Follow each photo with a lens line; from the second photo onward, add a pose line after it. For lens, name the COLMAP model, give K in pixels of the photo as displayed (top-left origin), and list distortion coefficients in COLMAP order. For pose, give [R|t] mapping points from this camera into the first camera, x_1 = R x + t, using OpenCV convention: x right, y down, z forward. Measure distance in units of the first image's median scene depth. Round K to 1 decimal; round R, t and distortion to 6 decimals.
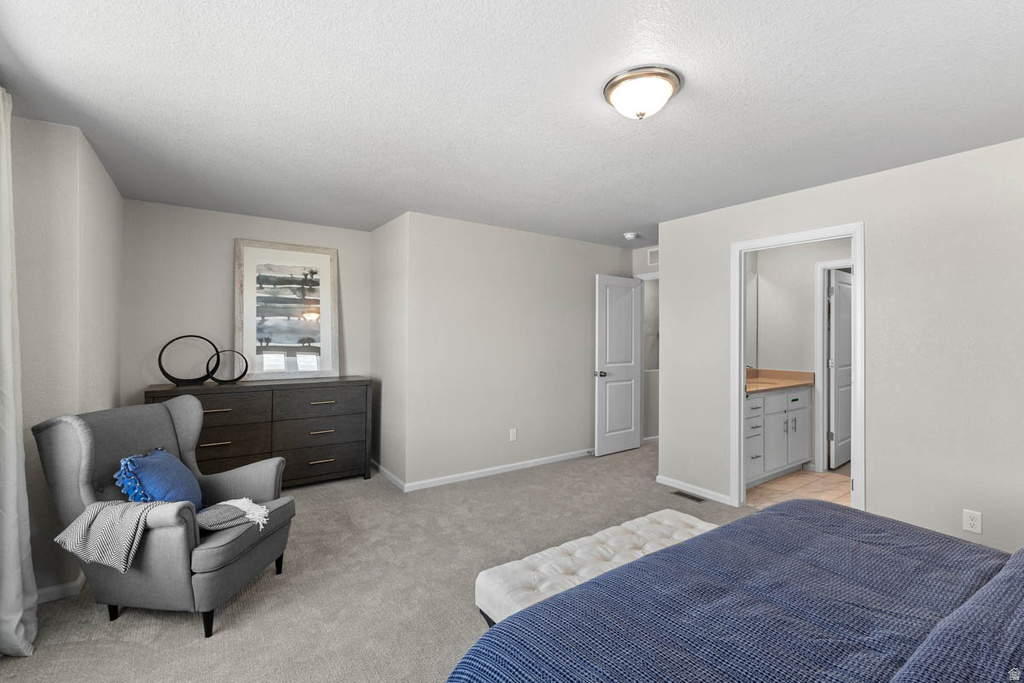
lens RADIAL K [[450.4, 0, 510.8], [0, 450.4, 339.6], [0, 0, 1]] dist [-0.003396, -0.000559]
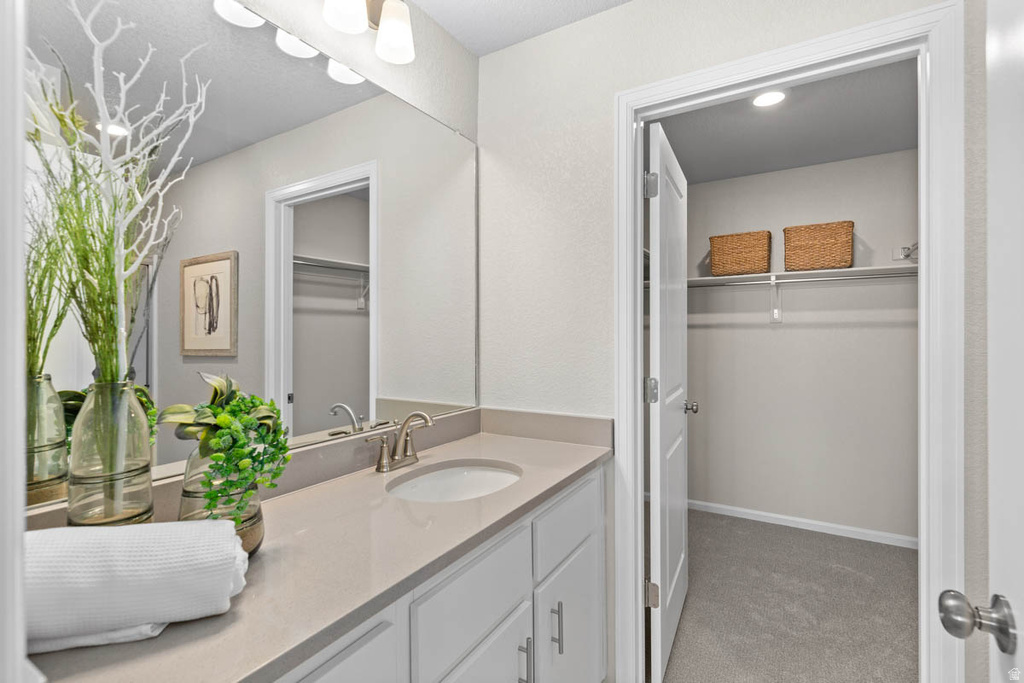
lens RADIAL K [[472.1, 0, 513.4], [0, 472.1, 337.2], [0, 0, 1]] dist [0.000203, 0.000013]
pose [[0.915625, -0.002798, 0.402023, 0.459809], [0.001704, 0.999994, 0.003080, 0.007969], [-0.402029, -0.002135, 0.915624, 0.699710]]
